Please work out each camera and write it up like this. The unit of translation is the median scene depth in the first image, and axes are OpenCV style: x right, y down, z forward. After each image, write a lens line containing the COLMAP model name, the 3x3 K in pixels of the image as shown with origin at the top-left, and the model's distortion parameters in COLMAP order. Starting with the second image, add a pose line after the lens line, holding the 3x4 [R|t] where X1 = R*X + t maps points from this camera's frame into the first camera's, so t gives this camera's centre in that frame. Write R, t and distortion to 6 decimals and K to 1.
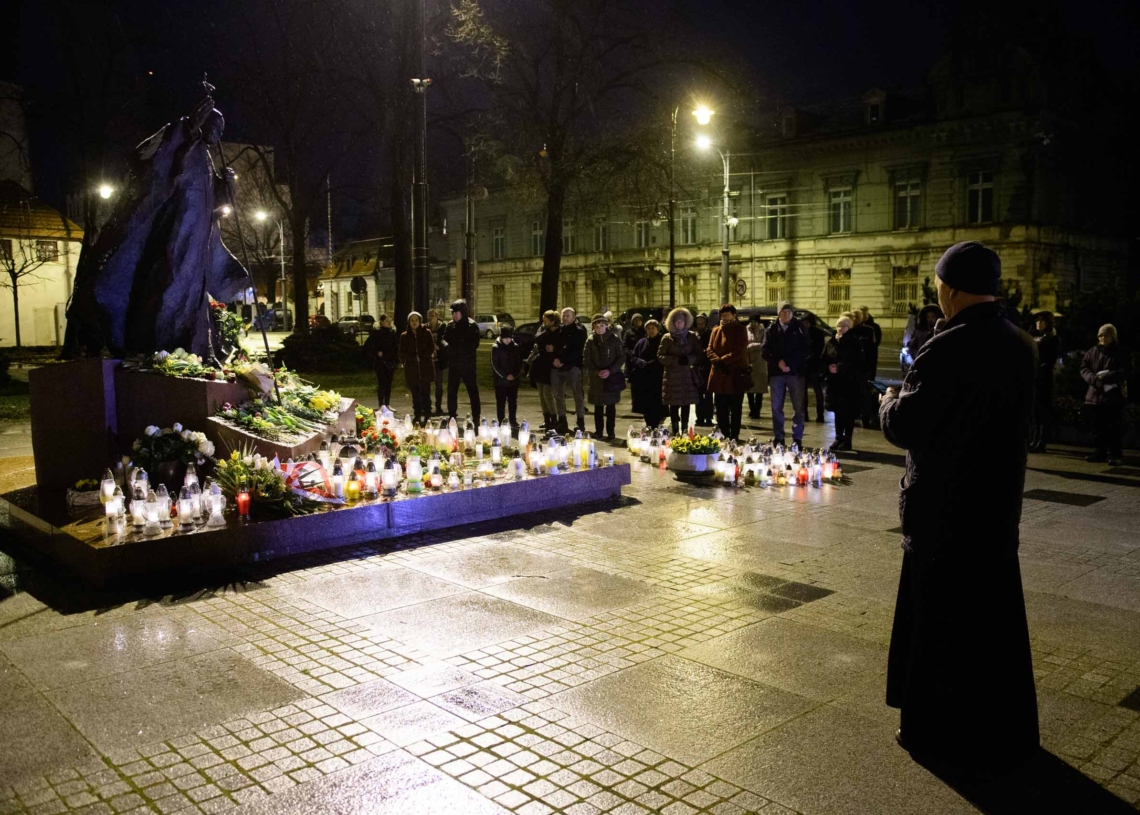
lens RADIAL K [[954.8, 0, 570.0], [0, 954.8, 407.5], [0, 0, 1]] dist [-0.085757, 0.062880]
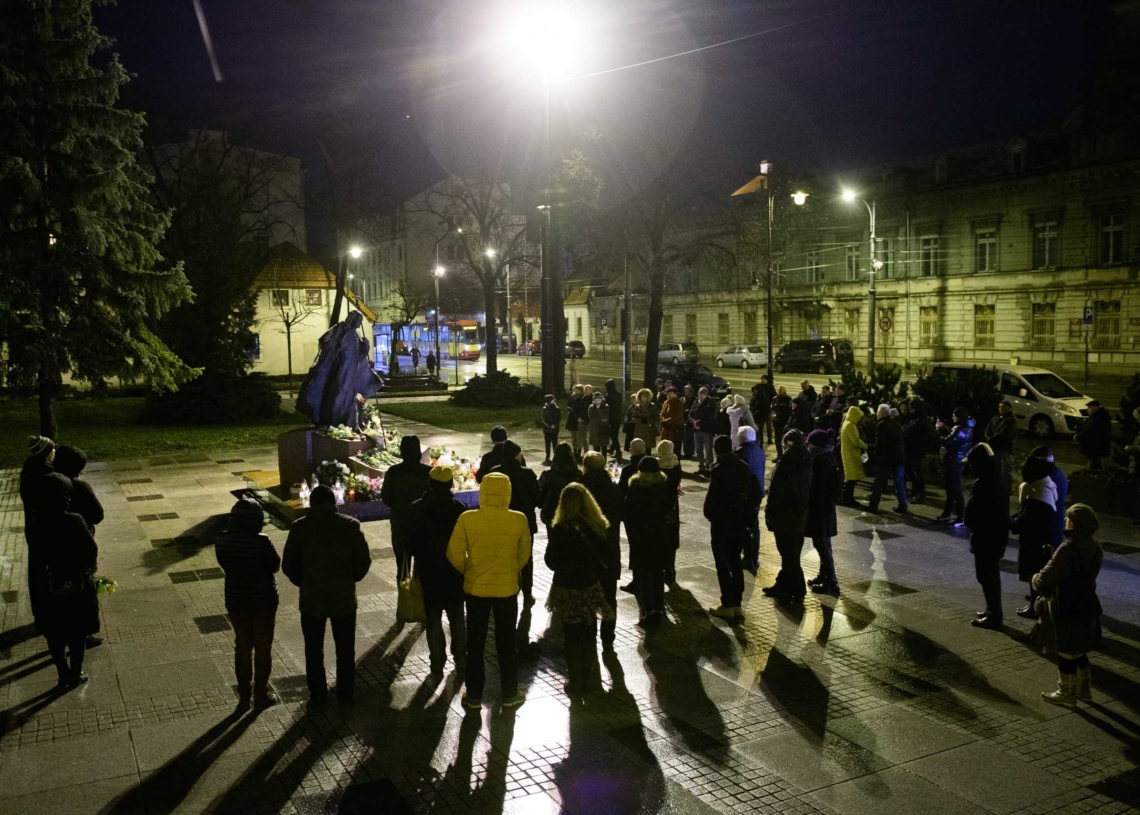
lens RADIAL K [[954.8, 0, 570.0], [0, 954.8, 407.5], [0, 0, 1]] dist [-0.085757, 0.062880]
pose [[0.967859, 0.013117, -0.251150, 0.099472], [-0.015627, 0.999846, -0.008003, -0.013997], [0.251007, 0.011670, 0.967915, -0.152750]]
